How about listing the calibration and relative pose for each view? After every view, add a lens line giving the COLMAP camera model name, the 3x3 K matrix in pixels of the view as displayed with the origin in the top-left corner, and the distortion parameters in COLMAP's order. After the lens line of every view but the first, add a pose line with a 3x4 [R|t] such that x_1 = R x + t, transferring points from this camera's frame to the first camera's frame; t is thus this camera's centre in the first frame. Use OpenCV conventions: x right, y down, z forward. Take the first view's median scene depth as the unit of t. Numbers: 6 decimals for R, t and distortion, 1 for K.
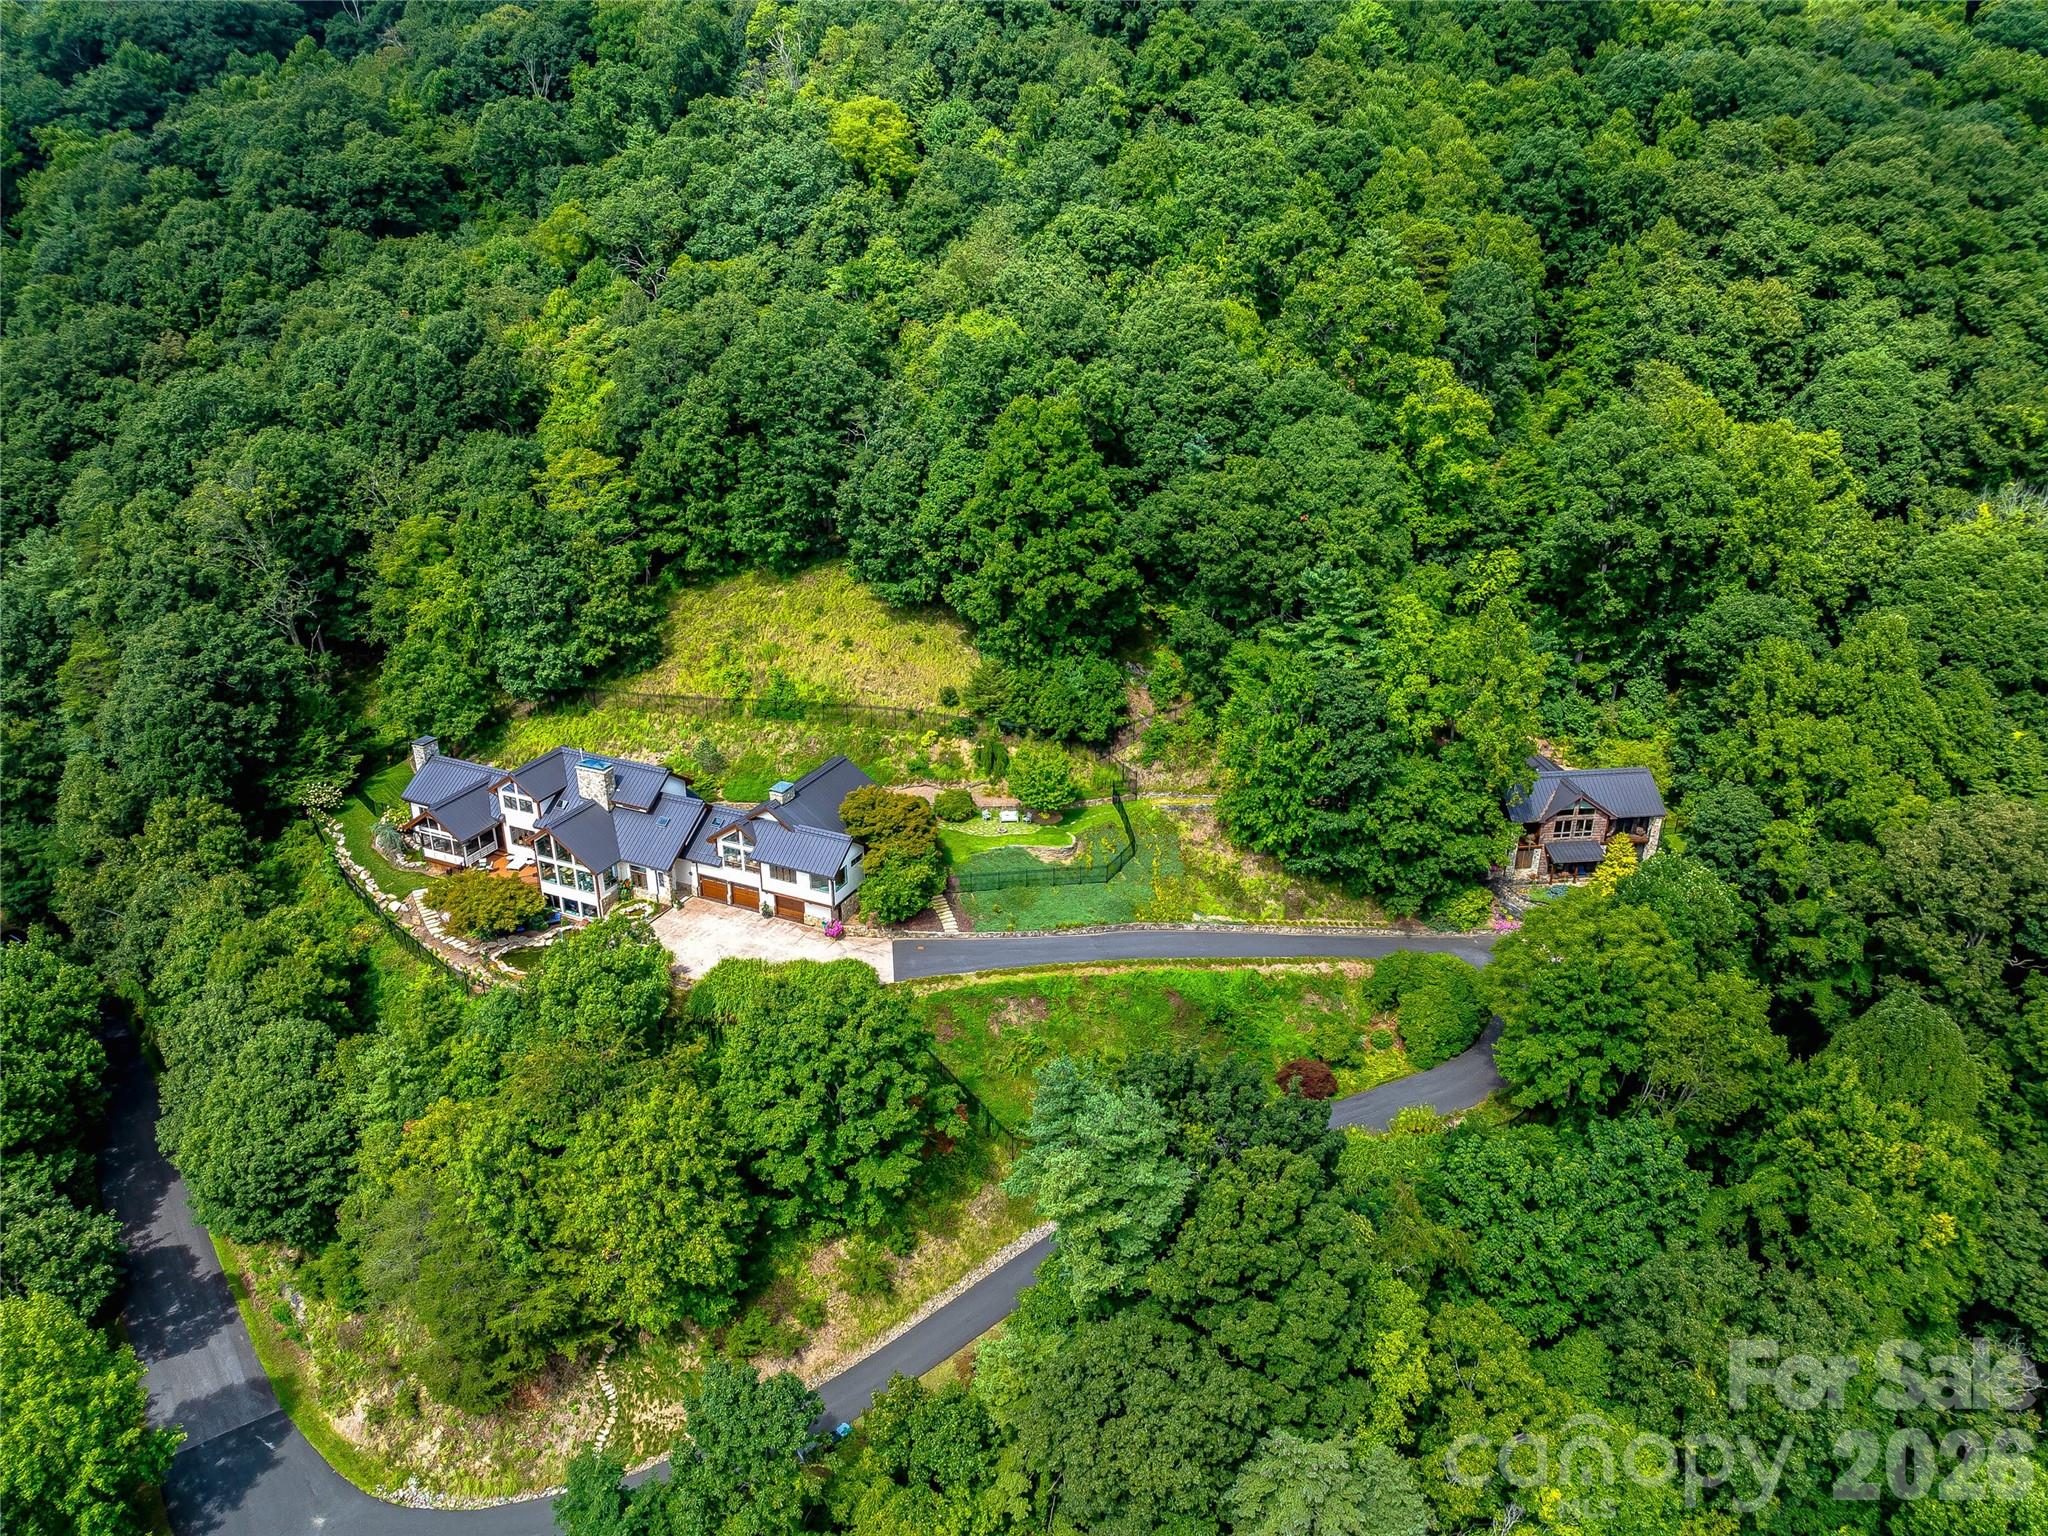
lens RADIAL K [[1472.3, 0, 1024.0], [0, 1472.3, 768.0], [0, 0, 1]] dist [-0.028430, 0.000342]
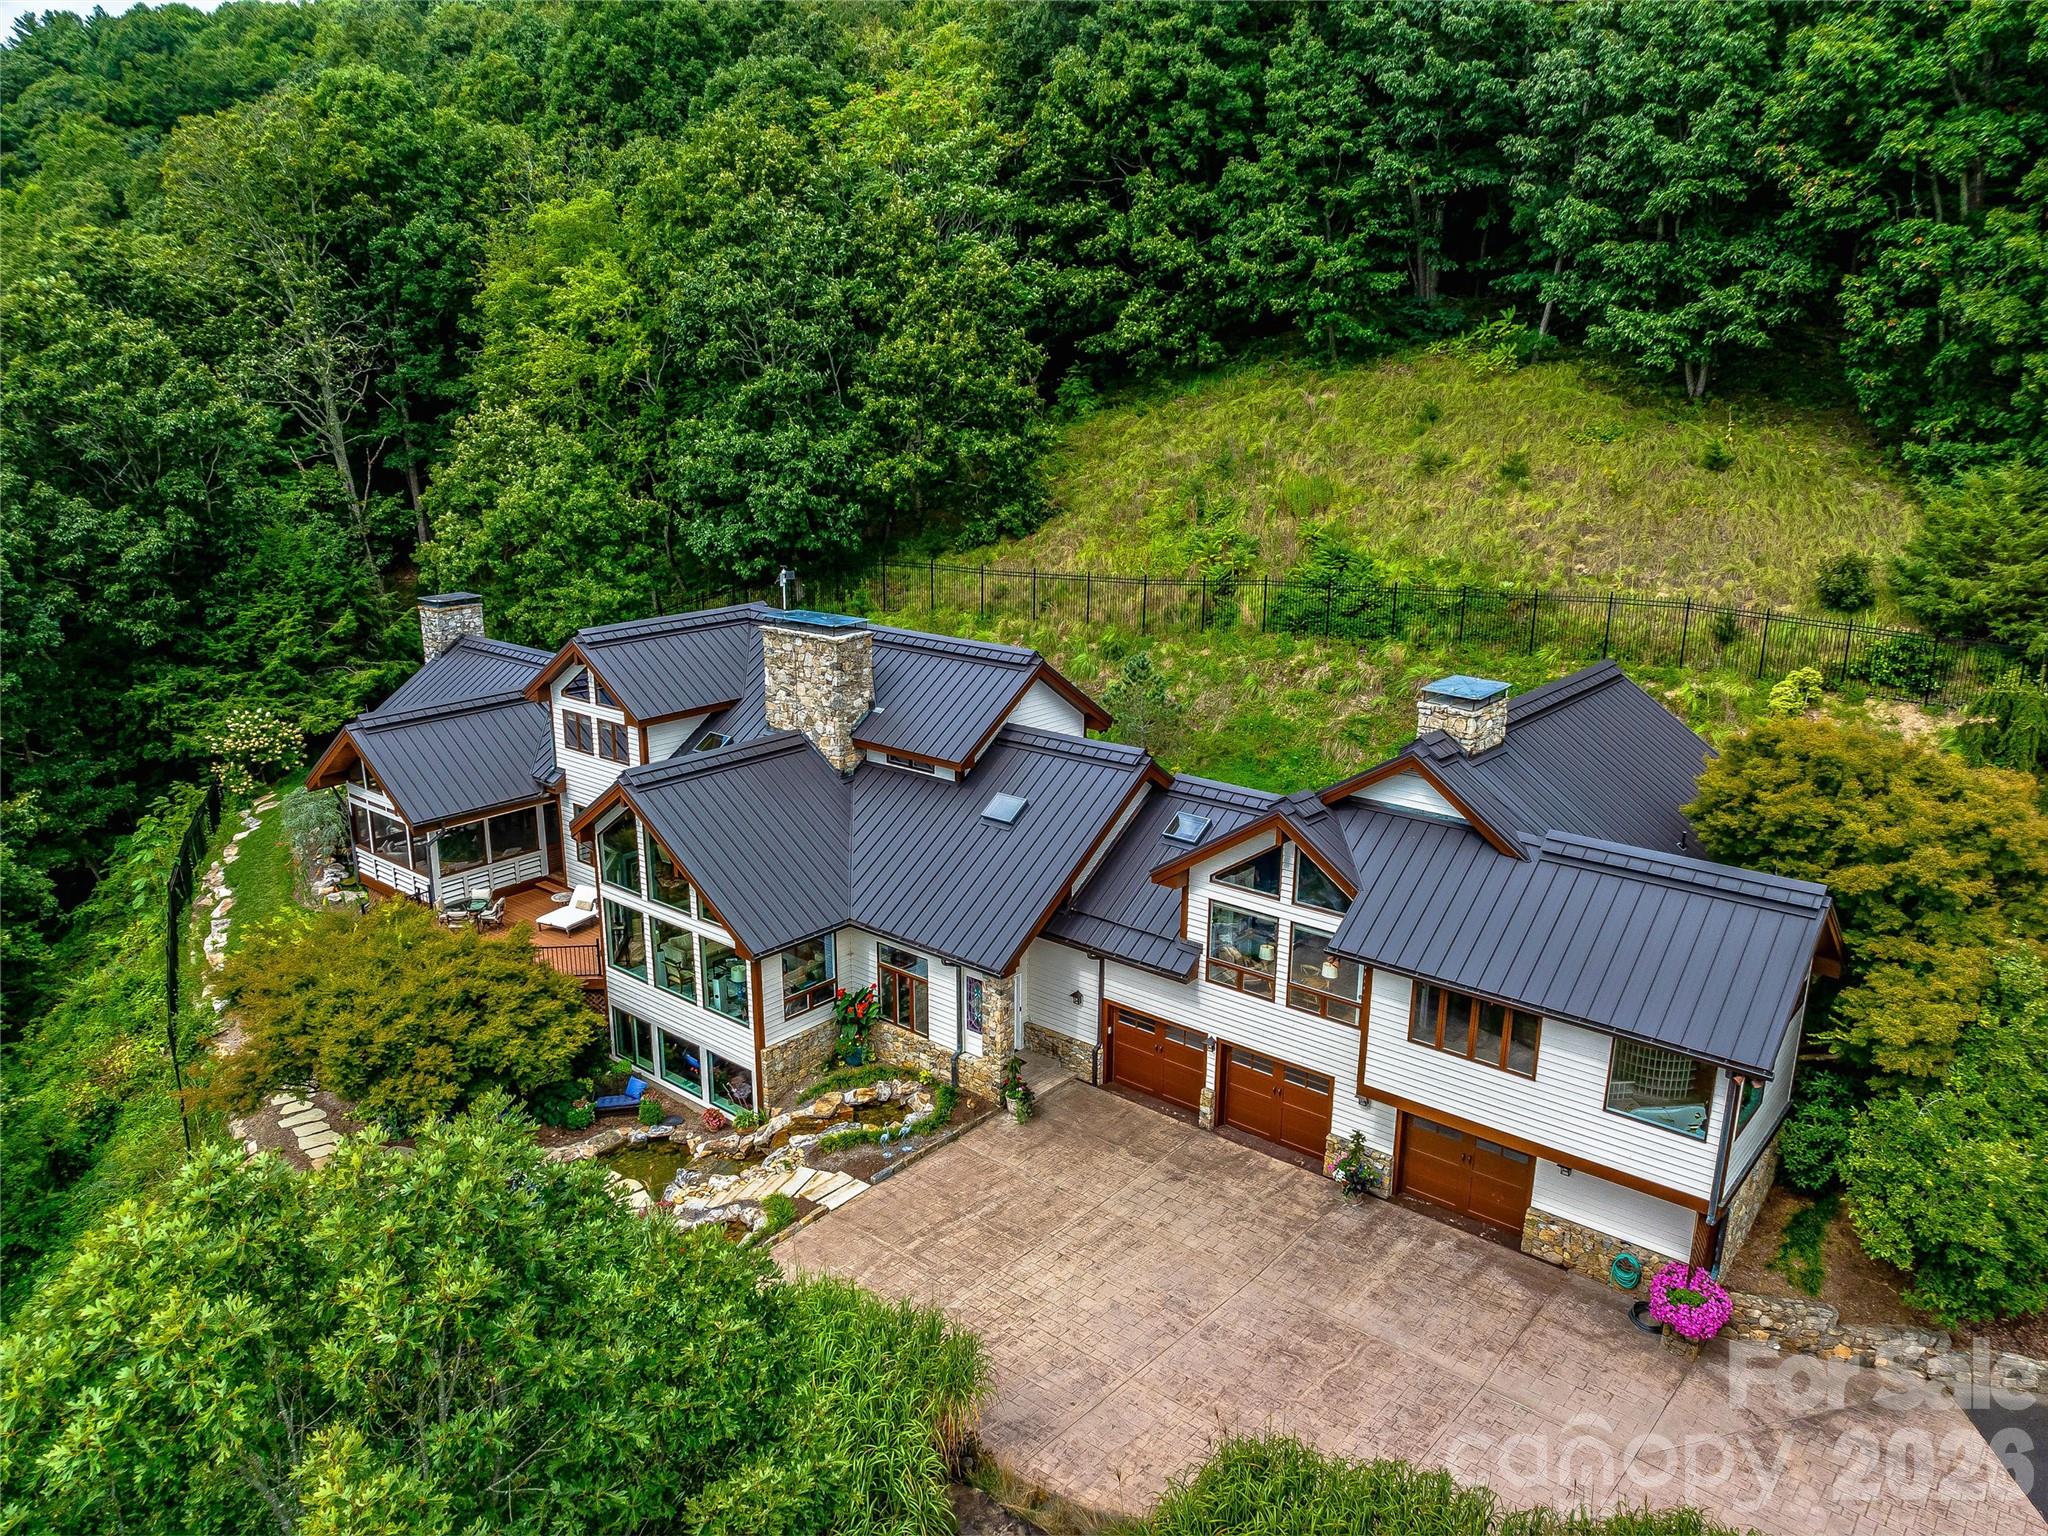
lens RADIAL K [[1472.3, 0, 1024.0], [0, 1472.3, 768.0], [0, 0, 1]] dist [-0.028430, 0.000342]
pose [[0.966626, 0.075974, -0.244665, -0.166087], [-0.108392, 0.986610, -0.121872, 0.062163], [0.232130, 0.144324, 0.961918, 0.698439]]
